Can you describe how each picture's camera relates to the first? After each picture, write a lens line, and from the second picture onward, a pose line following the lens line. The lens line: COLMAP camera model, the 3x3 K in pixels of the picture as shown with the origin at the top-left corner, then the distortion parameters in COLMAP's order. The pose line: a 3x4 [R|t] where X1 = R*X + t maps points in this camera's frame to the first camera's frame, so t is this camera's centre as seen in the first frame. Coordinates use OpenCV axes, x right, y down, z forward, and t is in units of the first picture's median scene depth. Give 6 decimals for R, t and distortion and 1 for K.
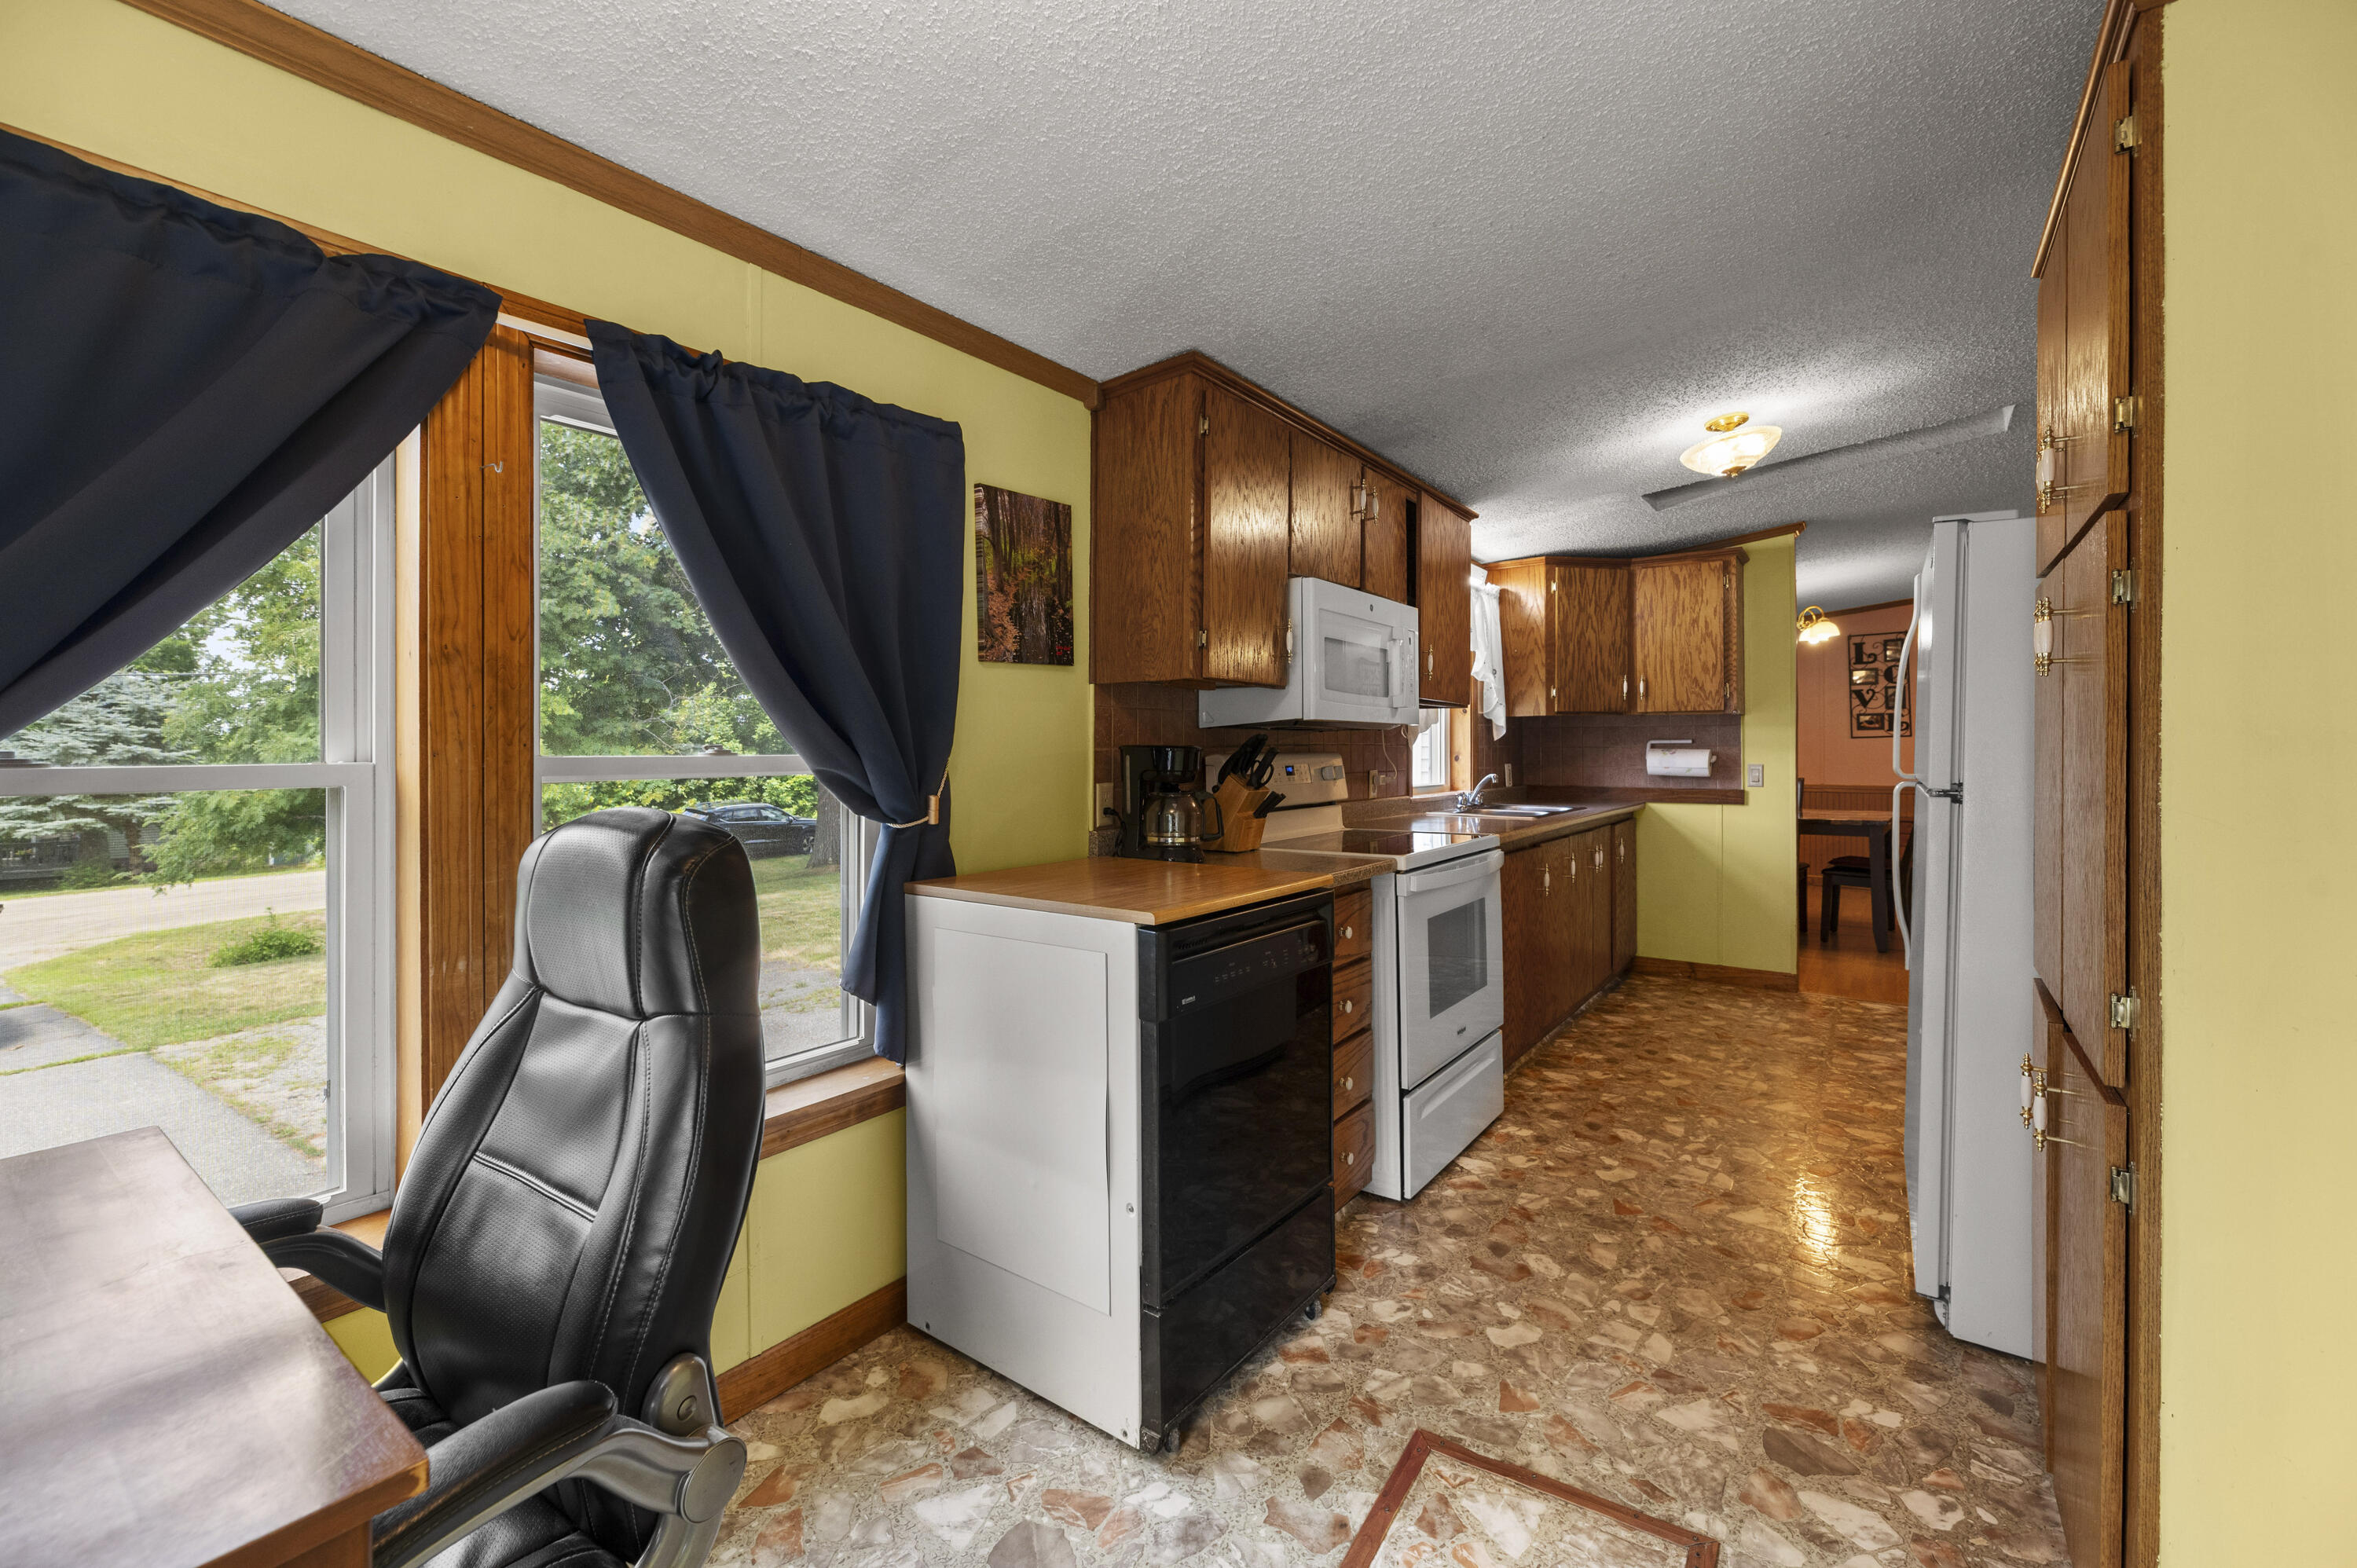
lens RADIAL K [[976.0, 0, 1183.6], [0, 976.0, 744.6], [0, 0, 1]] dist [-0.003088, -0.000216]
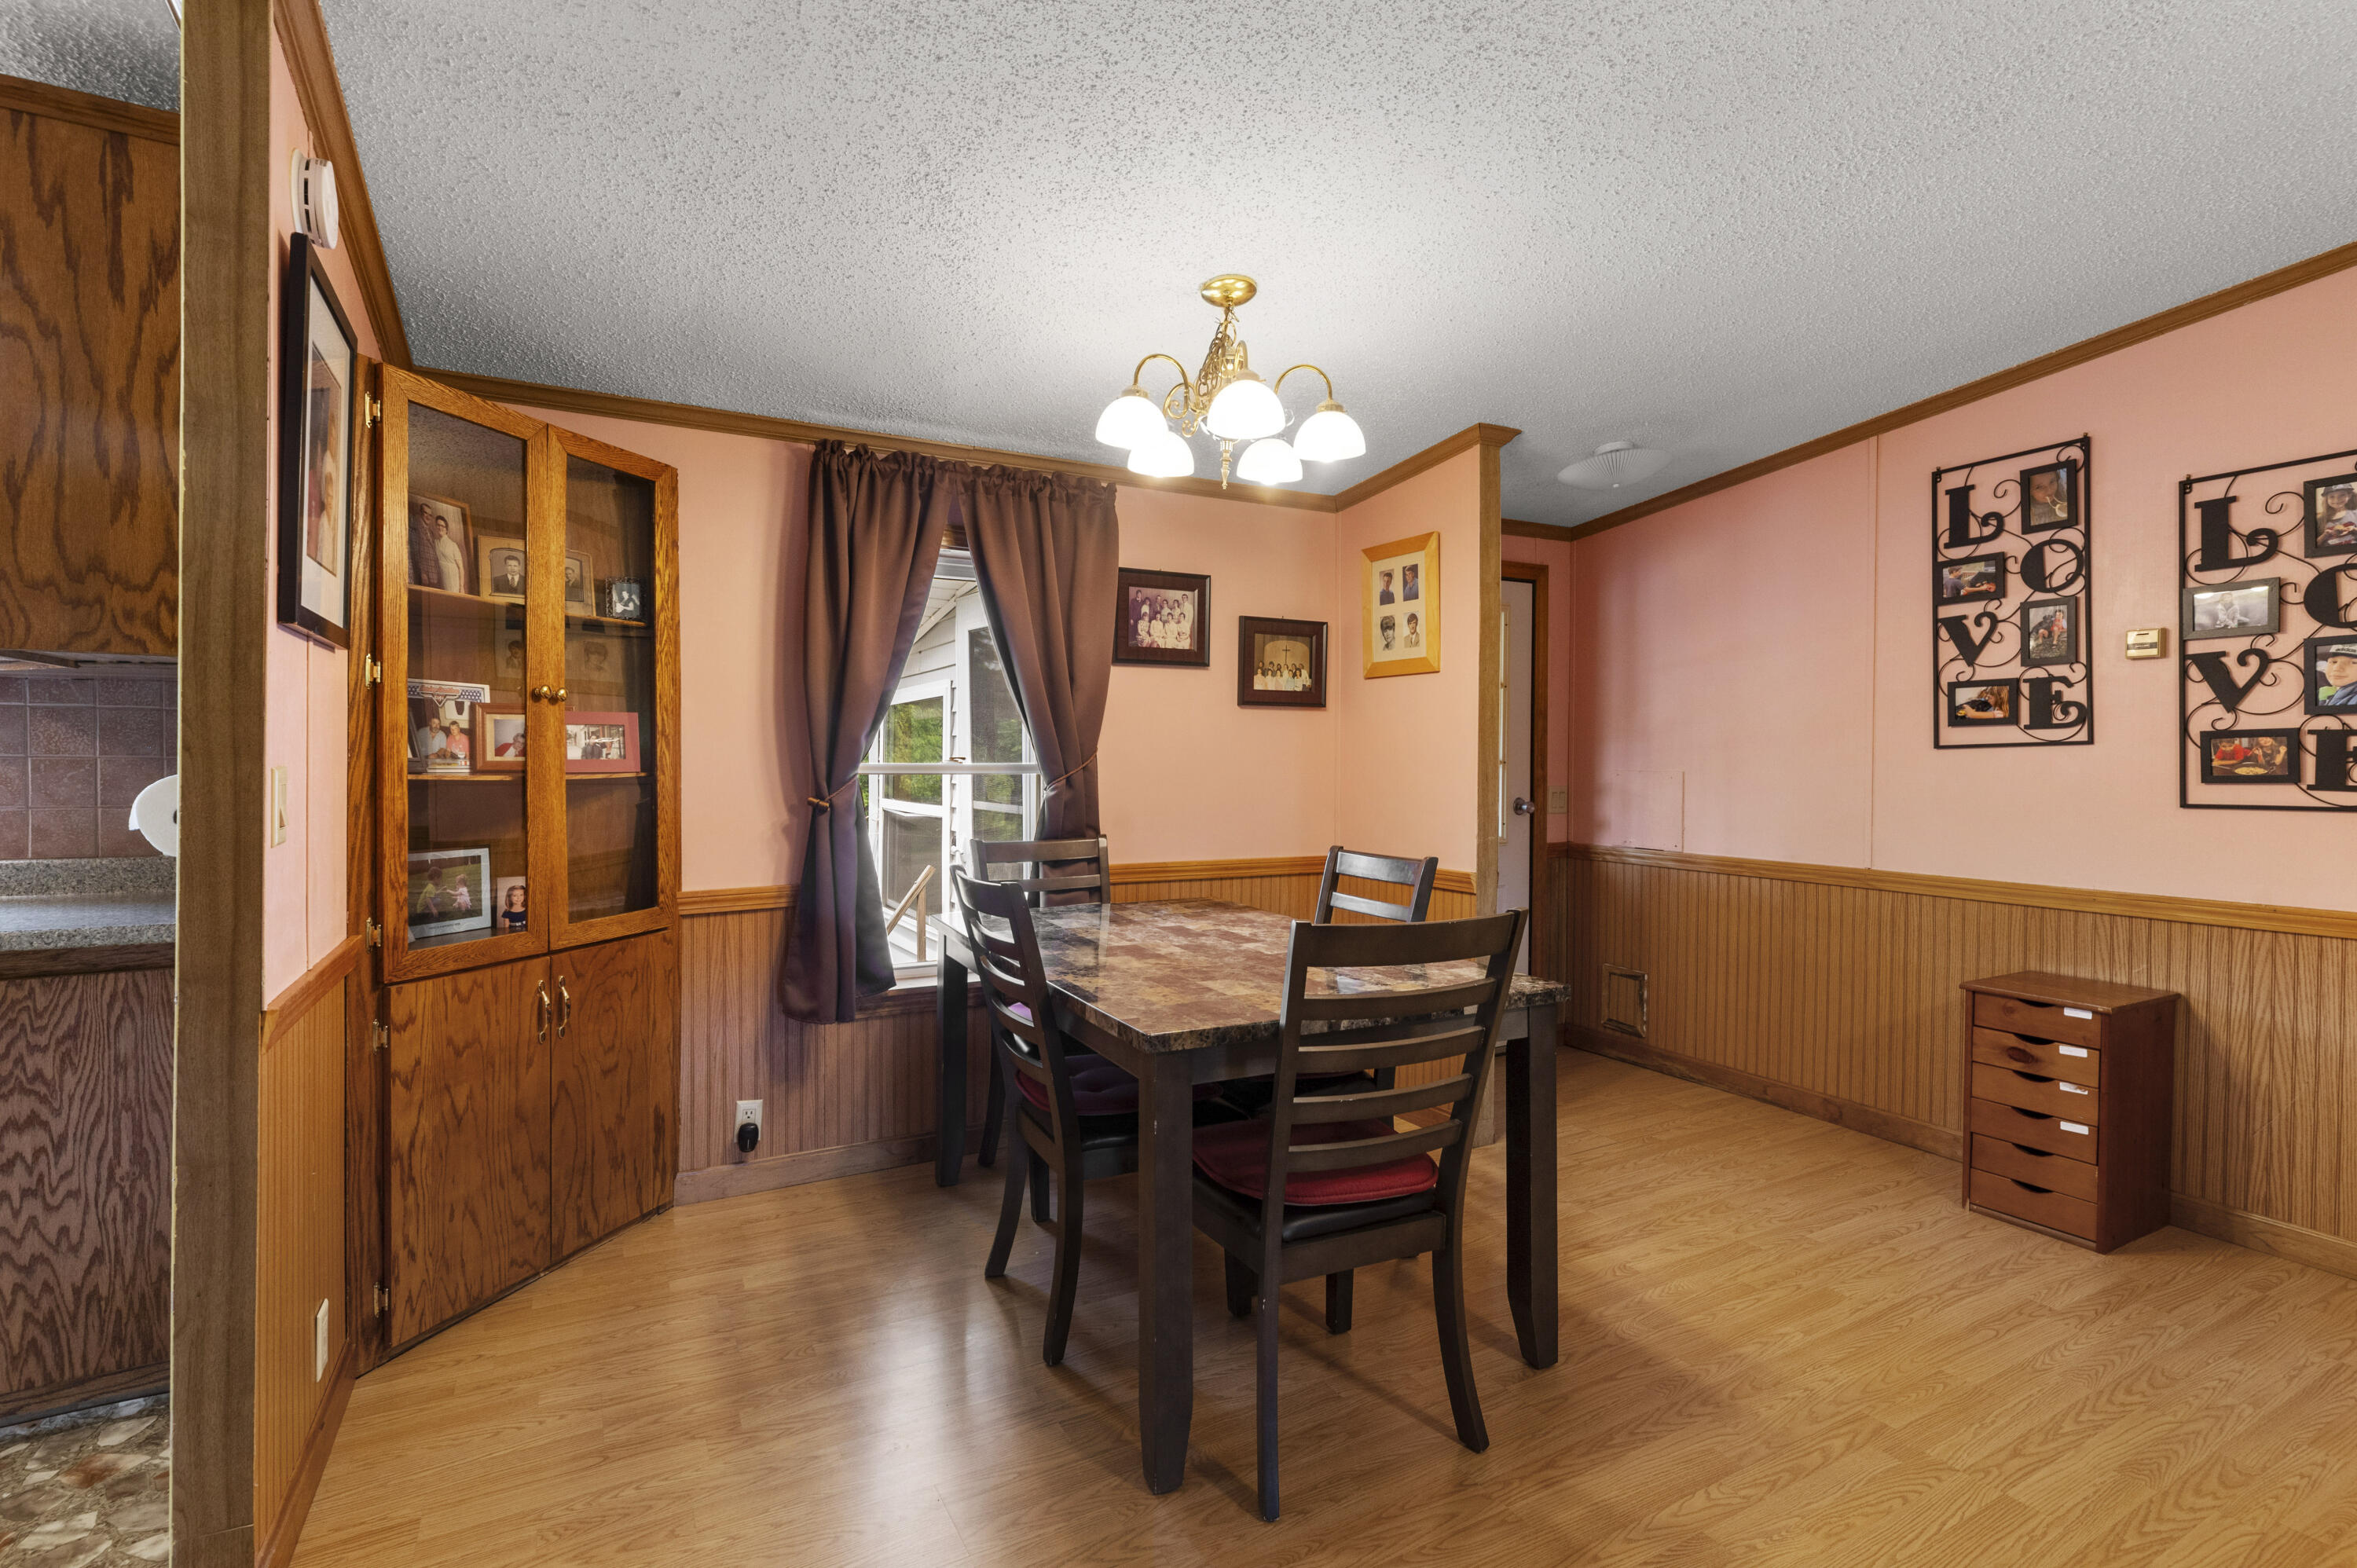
lens RADIAL K [[1106.2, 0, 1186.2], [0, 1106.2, 770.7], [0, 0, 1]] dist [0.000803, -0.000945]
pose [[0.907795, 0.013580, -0.419194, 1.232141], [-0.008512, 0.999866, 0.013957, -0.003304], [0.419328, -0.009101, 0.907789, 1.017001]]
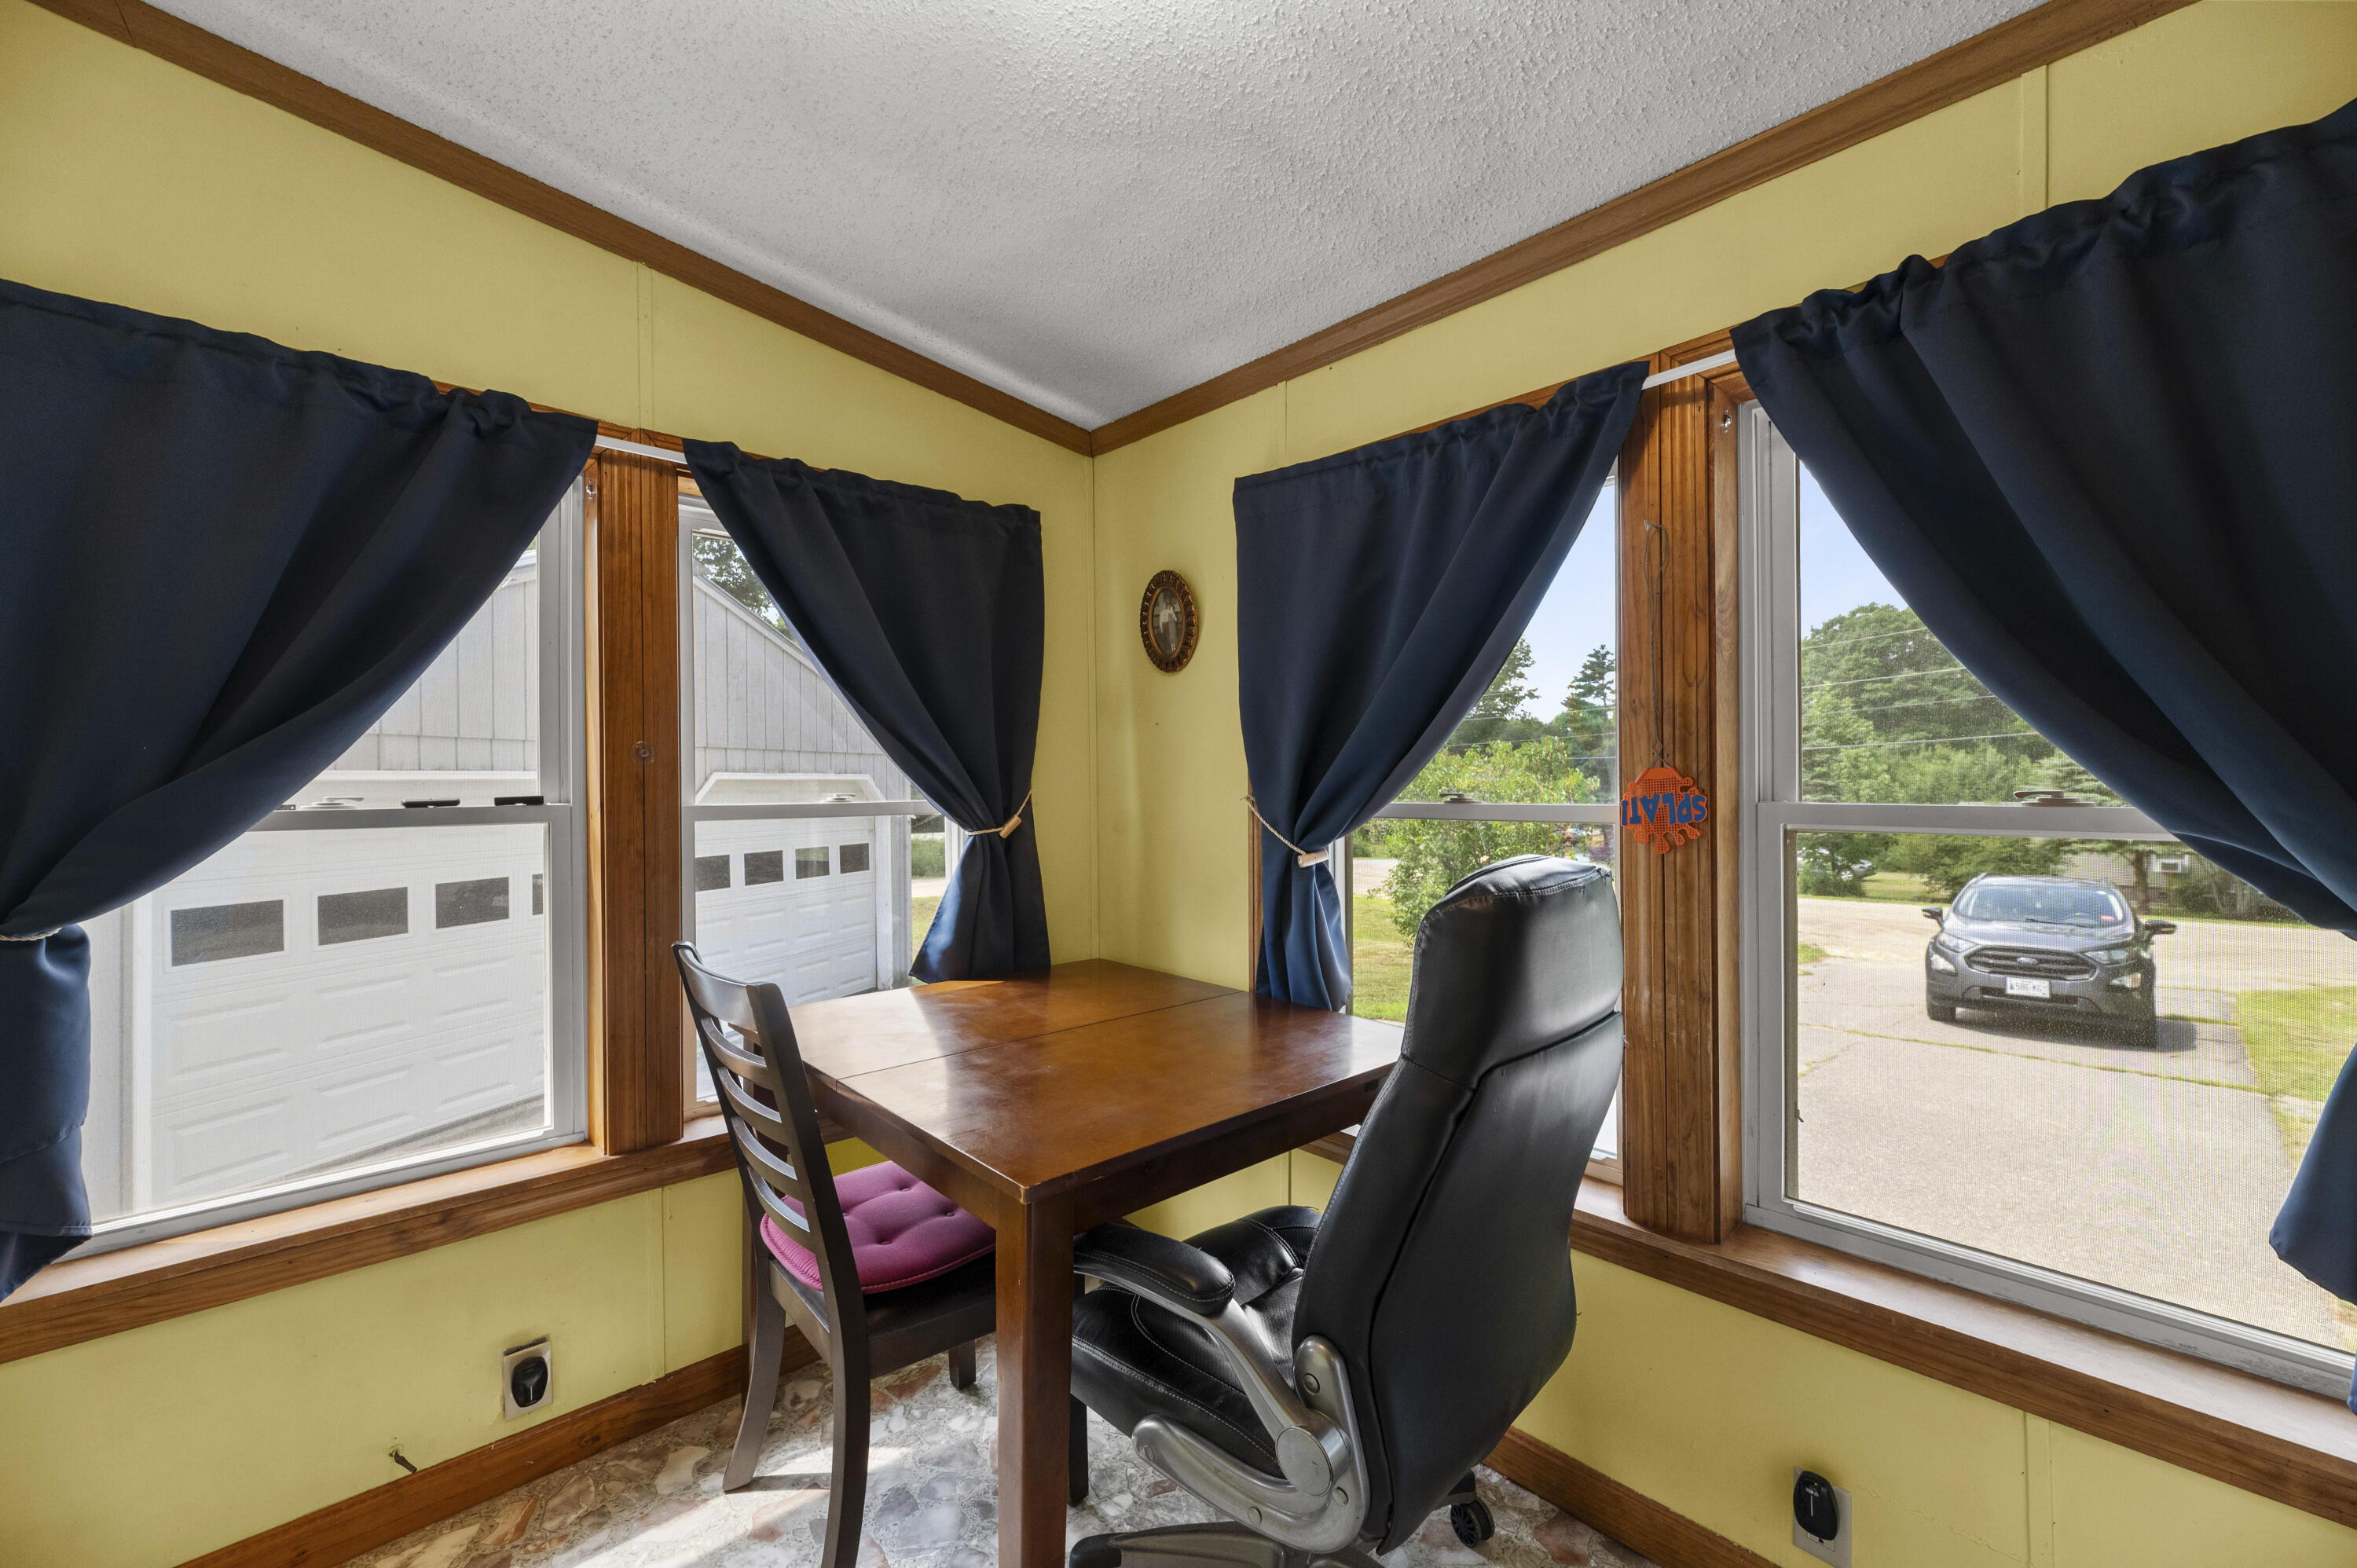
lens RADIAL K [[957.4, 0, 1178.5], [0, 957.4, 784.0], [0, 0, 1]] dist [0.000612, 0.000014]
pose [[-0.203834, 0.000536, -0.979005, 0.141901], [0.003519, 0.999994, -0.000185, -0.003660], [0.978999, -0.003483, -0.203835, 0.254580]]
